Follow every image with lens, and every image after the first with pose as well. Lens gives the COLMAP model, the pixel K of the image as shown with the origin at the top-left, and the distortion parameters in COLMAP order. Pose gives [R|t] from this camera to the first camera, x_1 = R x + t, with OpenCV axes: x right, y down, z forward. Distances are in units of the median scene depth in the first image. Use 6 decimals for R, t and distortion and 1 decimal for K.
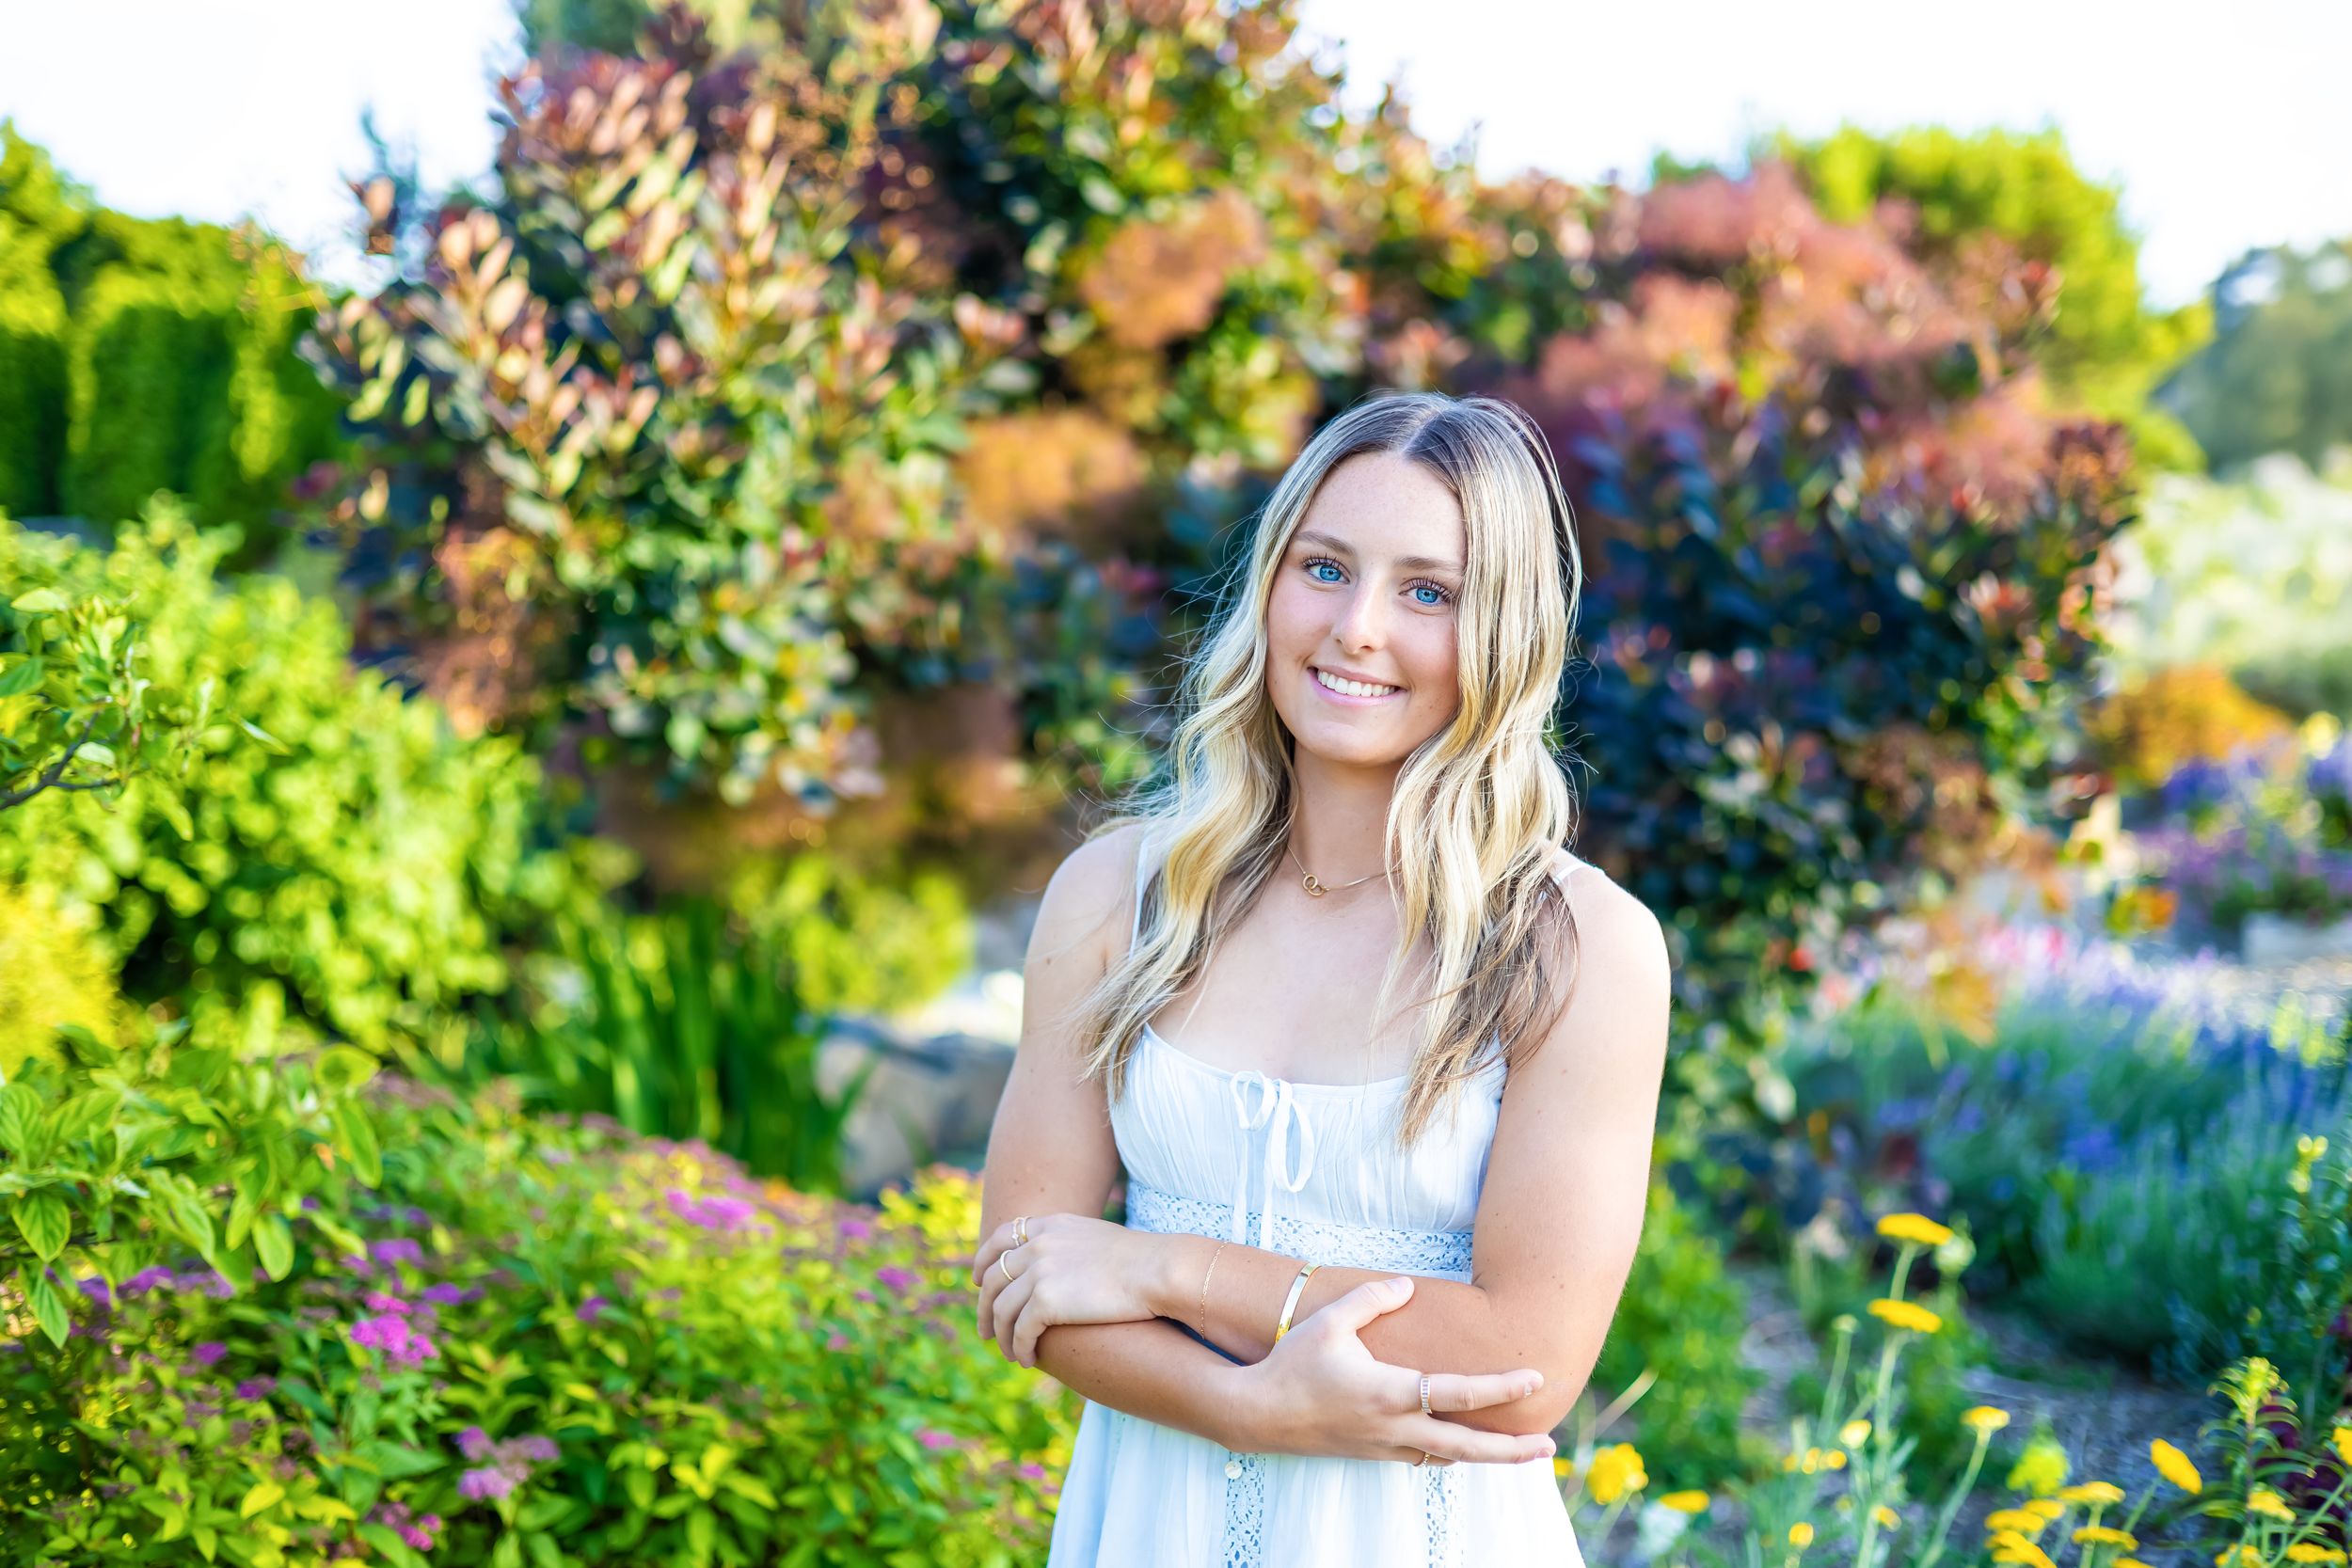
lens RADIAL K [[3360.3, 0, 1176.0], [0, 3360.3, 784.0], [0, 0, 1]] dist [0.024488, 0.112716]
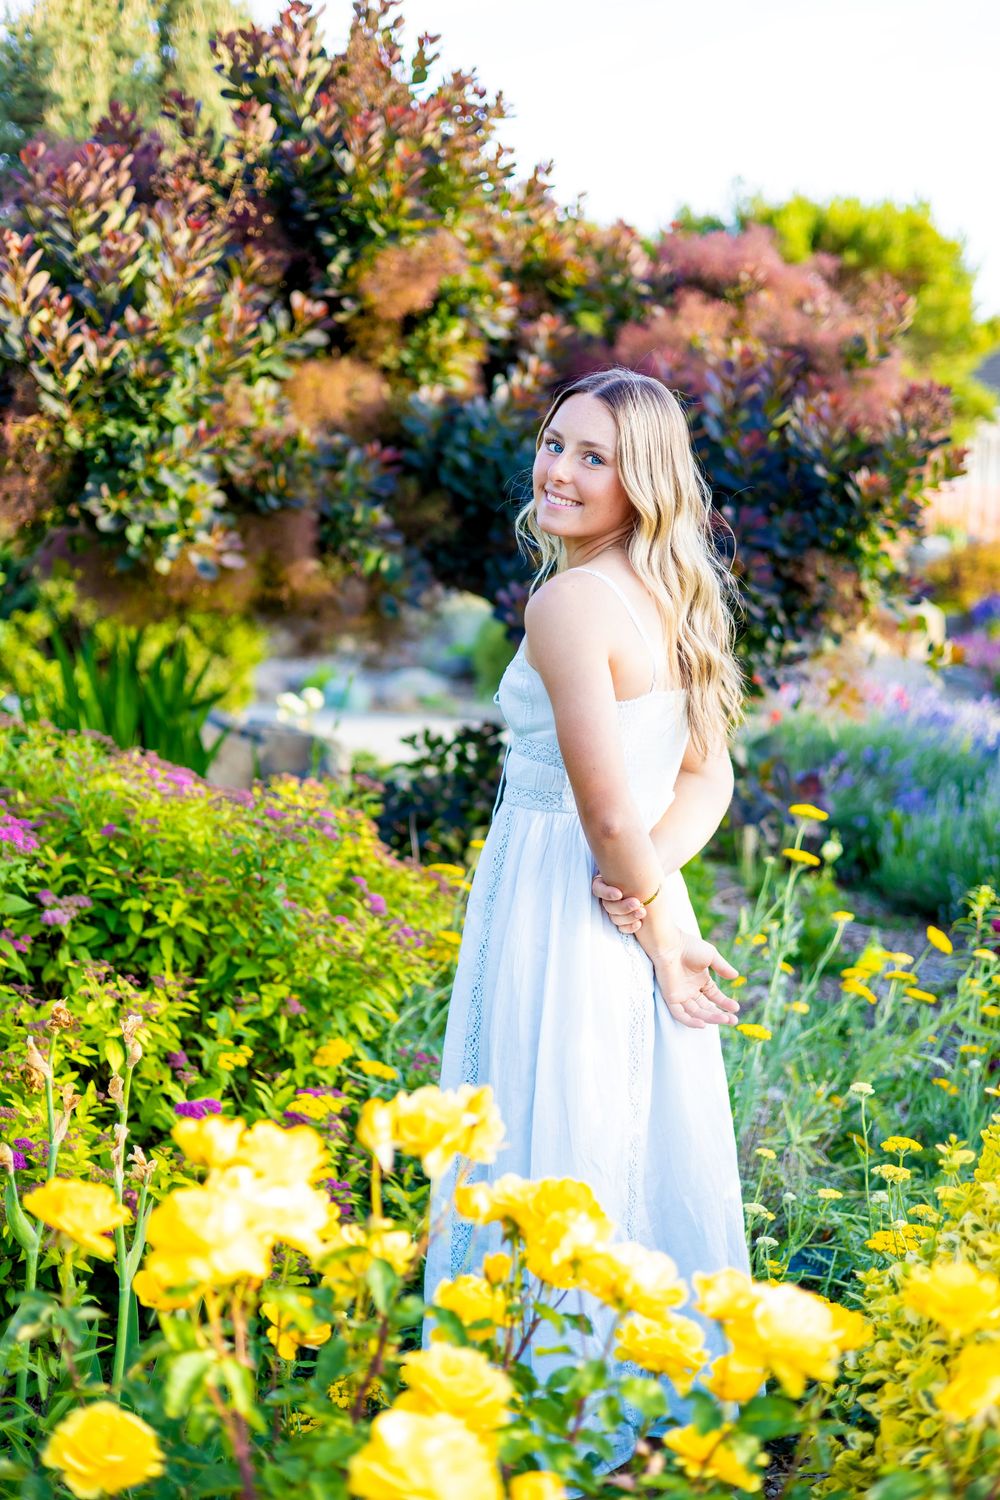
lens RADIAL K [[2166.4, 0, 457.1], [0, 2166.4, 749.8], [0, 0, 1]] dist [-0.027981, -0.007806]
pose [[0.998501, 0.024636, 0.048878, -0.026976], [-0.027822, 0.997456, 0.065629, 0.018168], [-0.047137, -0.066890, 0.996646, -0.142803]]
